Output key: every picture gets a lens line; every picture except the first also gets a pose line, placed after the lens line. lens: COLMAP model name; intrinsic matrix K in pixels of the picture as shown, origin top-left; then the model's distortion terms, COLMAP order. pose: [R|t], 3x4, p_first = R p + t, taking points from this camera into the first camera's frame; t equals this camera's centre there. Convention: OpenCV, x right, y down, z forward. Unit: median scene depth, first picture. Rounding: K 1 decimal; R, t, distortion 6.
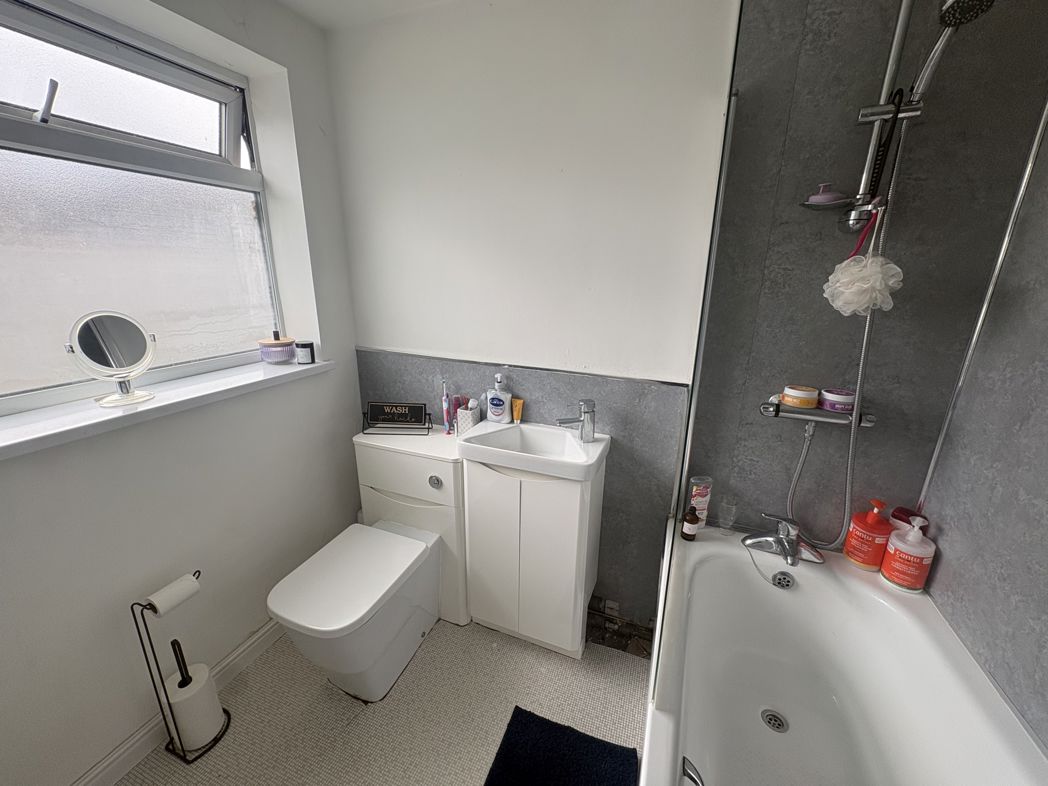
lens RADIAL K [[418.8, 0, 524.0], [0, 418.8, 393.0], [0, 0, 1]] dist [0.003575, 0.000021]
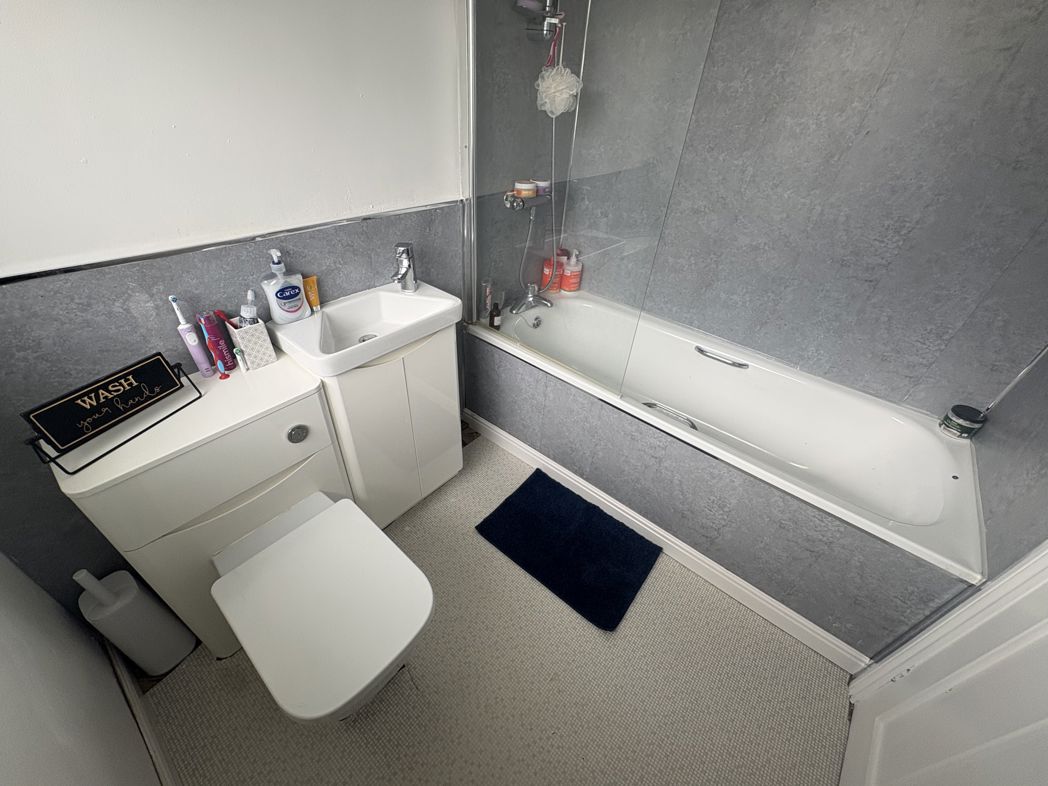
lens RADIAL K [[418.8, 0, 524.0], [0, 418.8, 393.0], [0, 0, 1]] dist [0.003575, 0.000021]
pose [[0.307782, -0.566948, 0.764095, -0.586424], [0.214374, 0.823751, 0.524860, -0.125688], [-0.926992, 0.002260, 0.375074, 0.395163]]
